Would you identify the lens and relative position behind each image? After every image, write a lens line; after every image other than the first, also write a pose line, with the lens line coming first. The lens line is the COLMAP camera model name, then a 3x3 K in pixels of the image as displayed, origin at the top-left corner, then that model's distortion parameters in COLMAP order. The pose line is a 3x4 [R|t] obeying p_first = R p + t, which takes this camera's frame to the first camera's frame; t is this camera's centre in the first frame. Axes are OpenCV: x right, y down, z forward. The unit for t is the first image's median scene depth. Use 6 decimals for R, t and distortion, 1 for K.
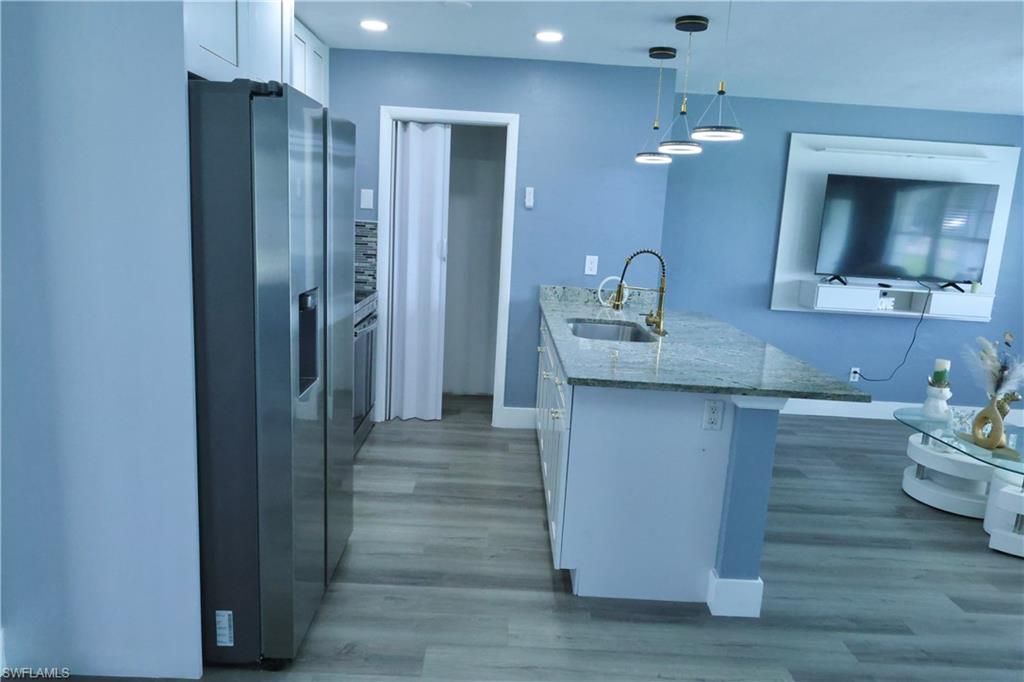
lens RADIAL K [[704.9, 0, 512.0], [0, 704.9, 341.0], [0, 0, 1]] dist [-0.012076, 0.000781]
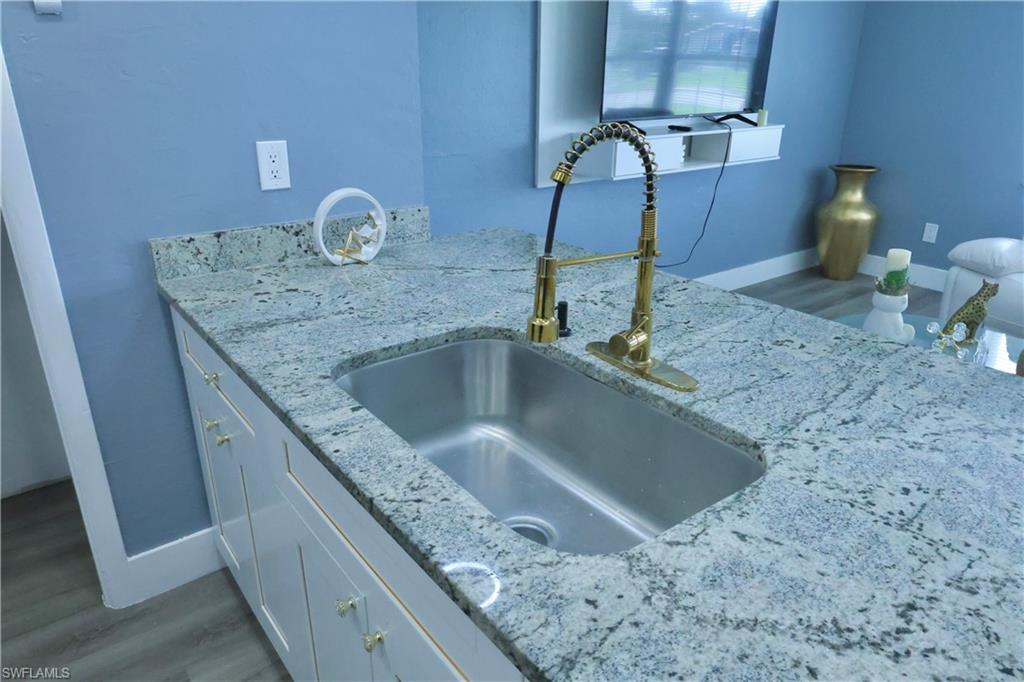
lens RADIAL K [[704.9, 0, 512.0], [0, 704.9, 341.0], [0, 0, 1]] dist [-0.012076, 0.000781]
pose [[0.799392, -0.271779, 0.535825, -0.018172], [0.147831, 0.953395, 0.263029, -0.096471], [-0.582338, -0.131052, 0.802314, 0.588570]]
